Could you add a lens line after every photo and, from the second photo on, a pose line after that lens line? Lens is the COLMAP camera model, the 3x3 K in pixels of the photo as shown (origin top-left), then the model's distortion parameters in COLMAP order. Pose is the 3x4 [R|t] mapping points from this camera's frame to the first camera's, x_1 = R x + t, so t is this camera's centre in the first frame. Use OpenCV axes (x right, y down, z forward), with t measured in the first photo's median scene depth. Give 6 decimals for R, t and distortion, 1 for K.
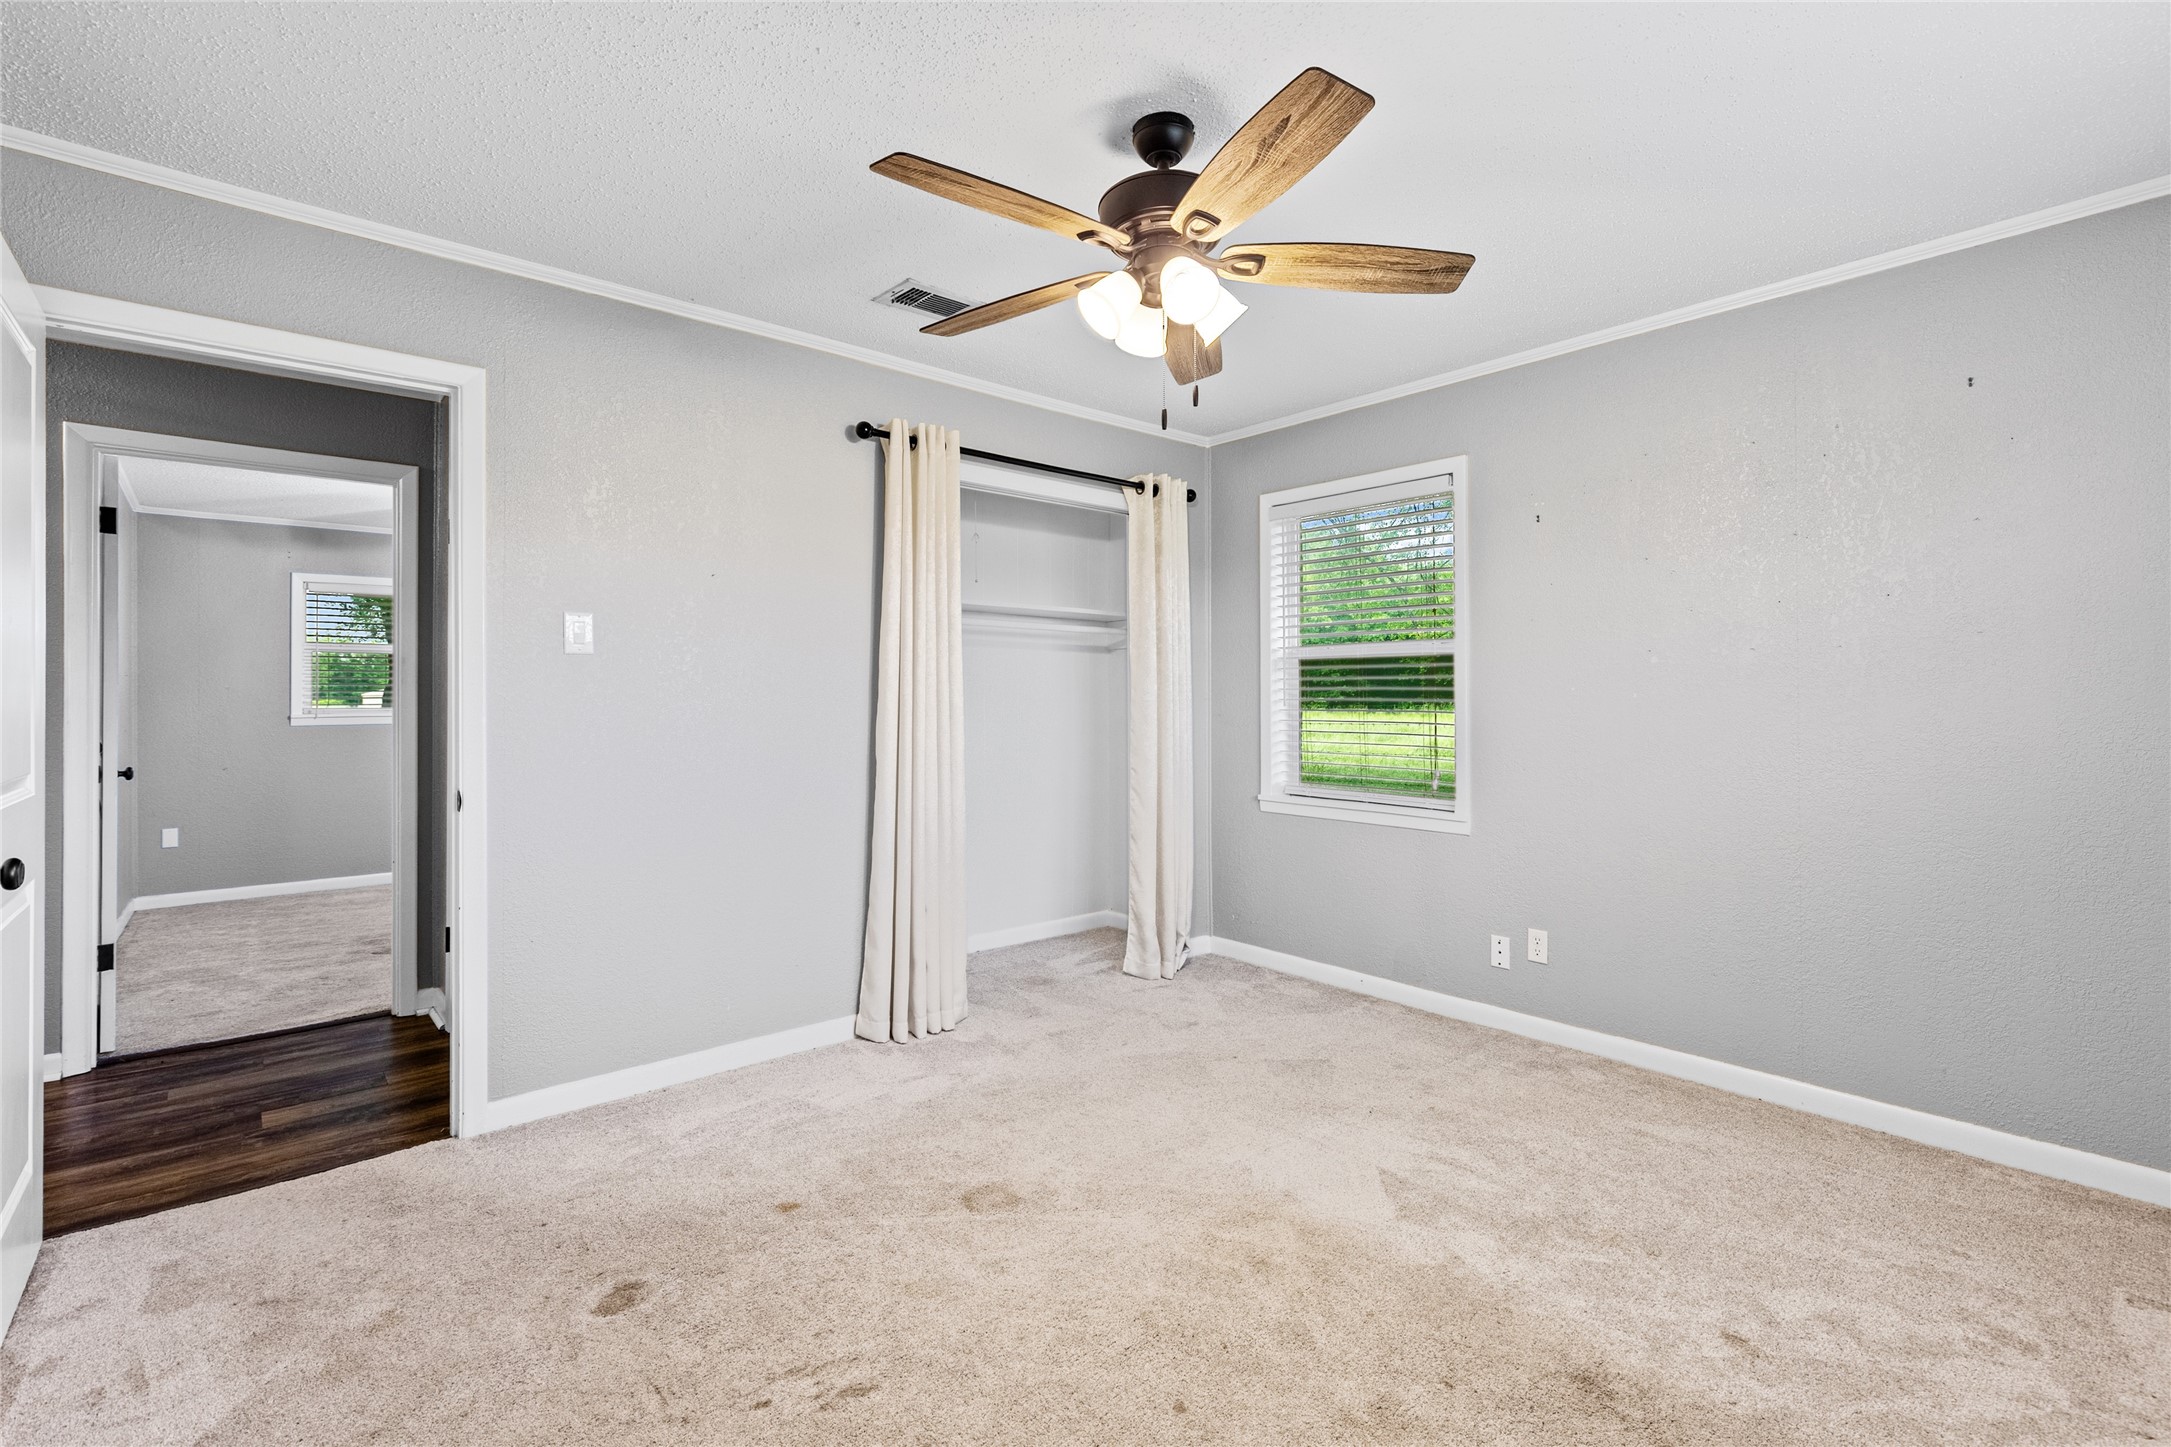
lens RADIAL K [[973.5, 0, 1085.5], [0, 973.5, 723.5], [0, 0, 1]] dist [0.004618, 0.000504]
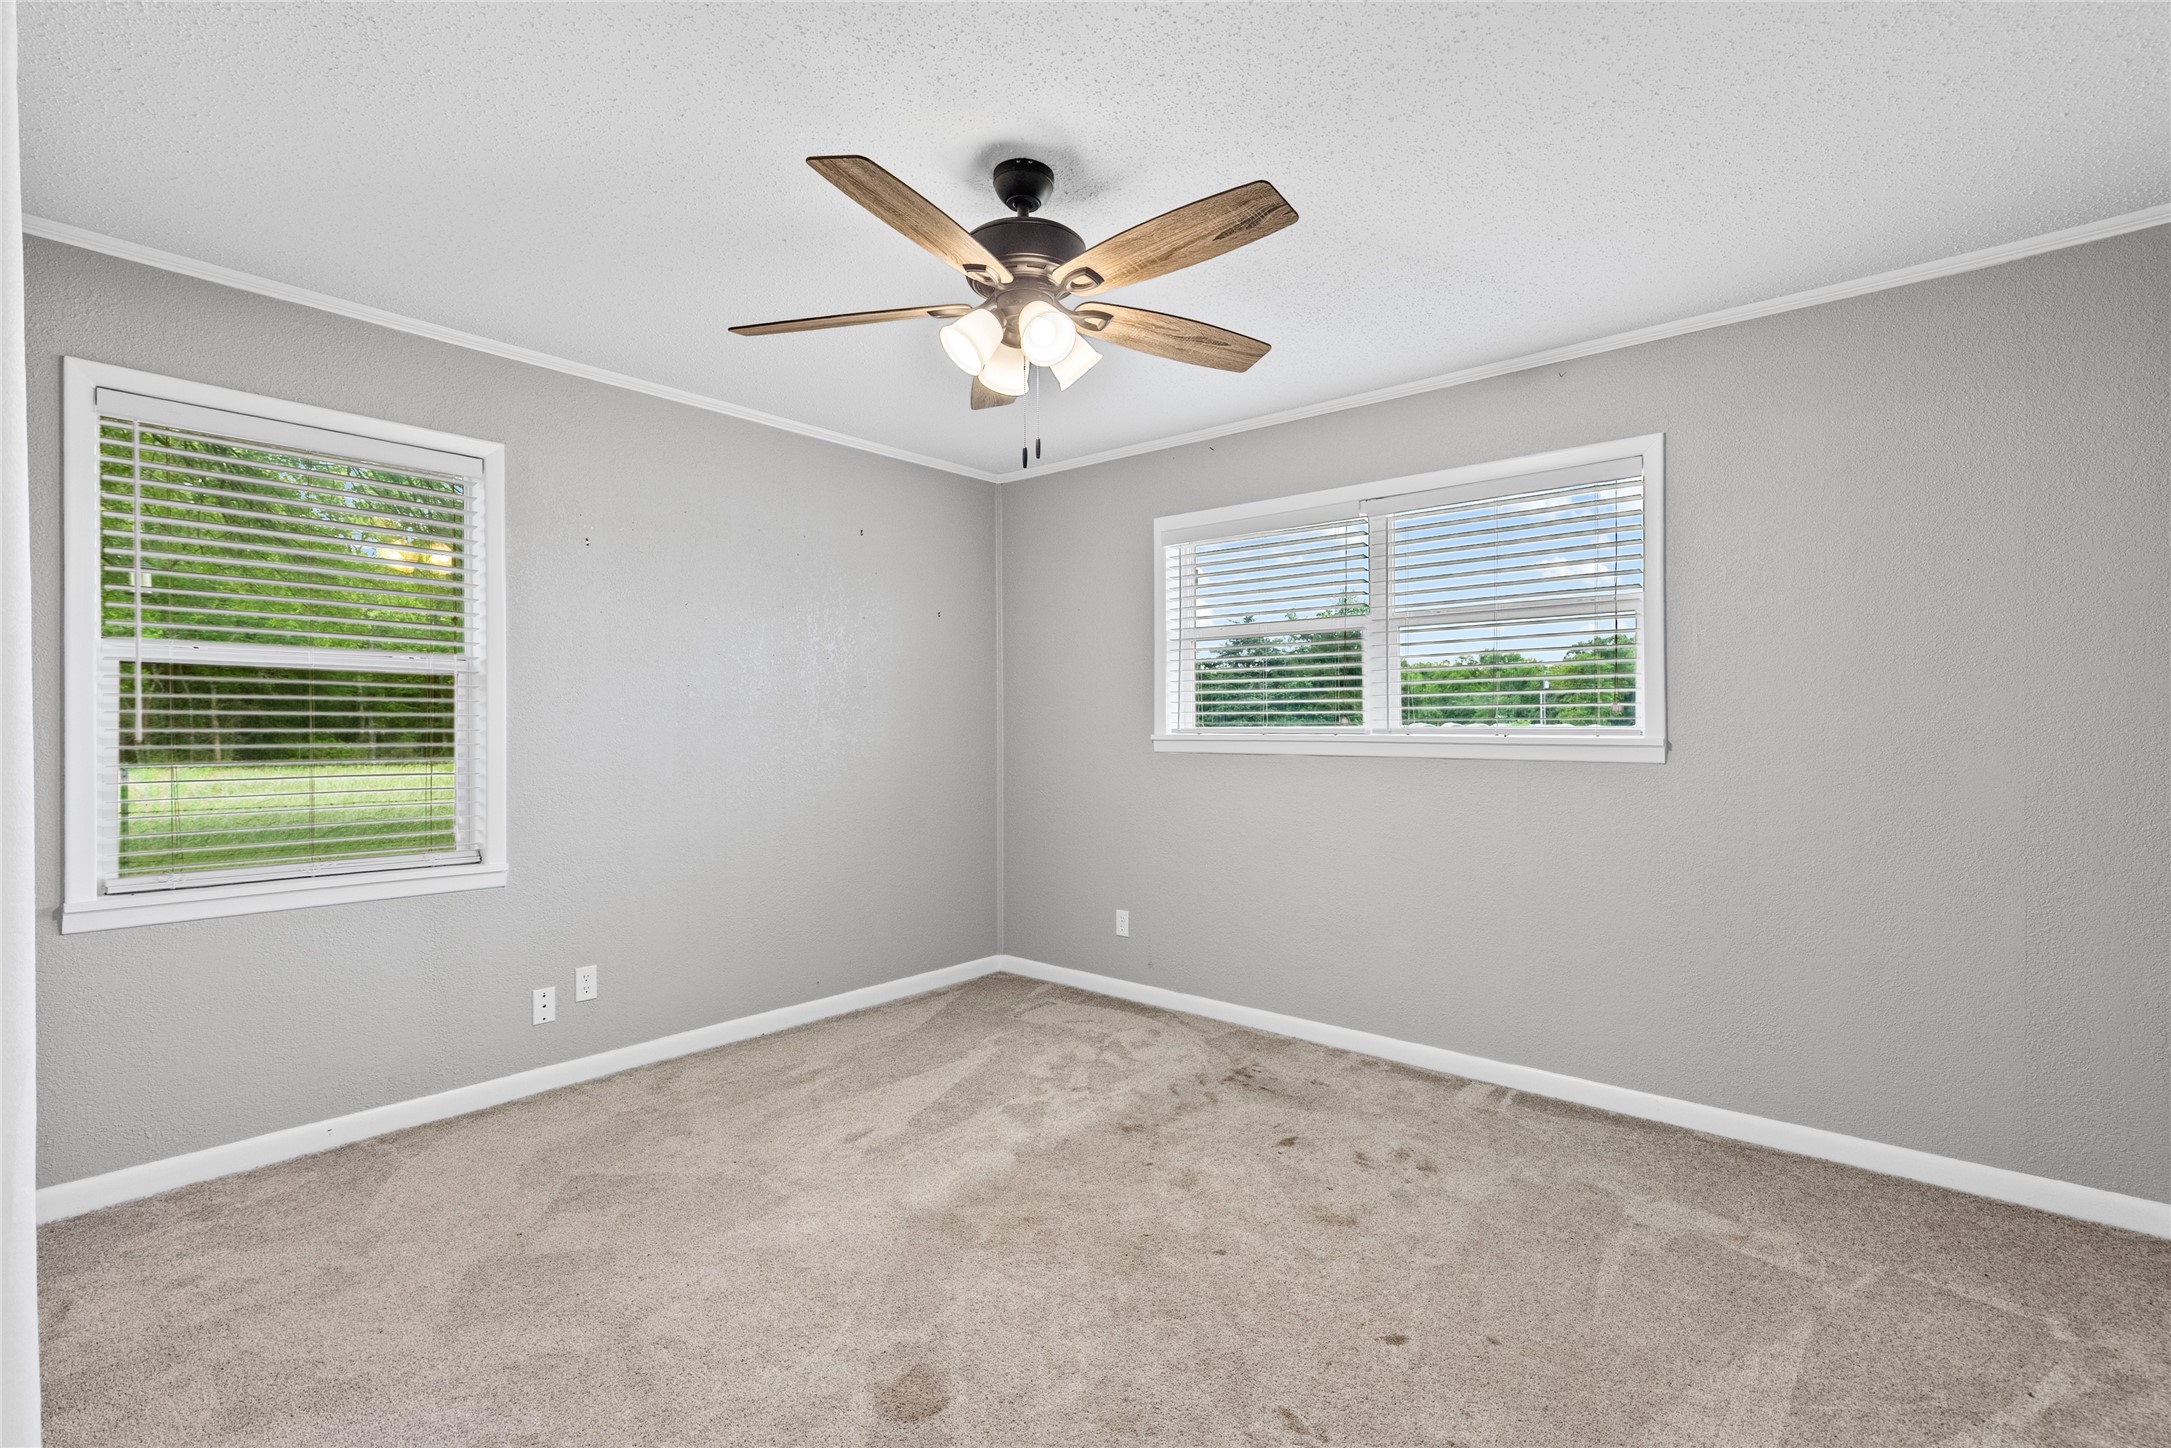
lens RADIAL K [[986.8, 0, 1079.5], [0, 986.8, 759.5], [0, 0, 1]] dist [0.004830, -0.000073]
pose [[-0.144334, -0.031786, 0.989018, -0.535394], [0.026083, 0.999014, 0.035914, -0.015592], [-0.989185, 0.030981, -0.143363, 0.608432]]
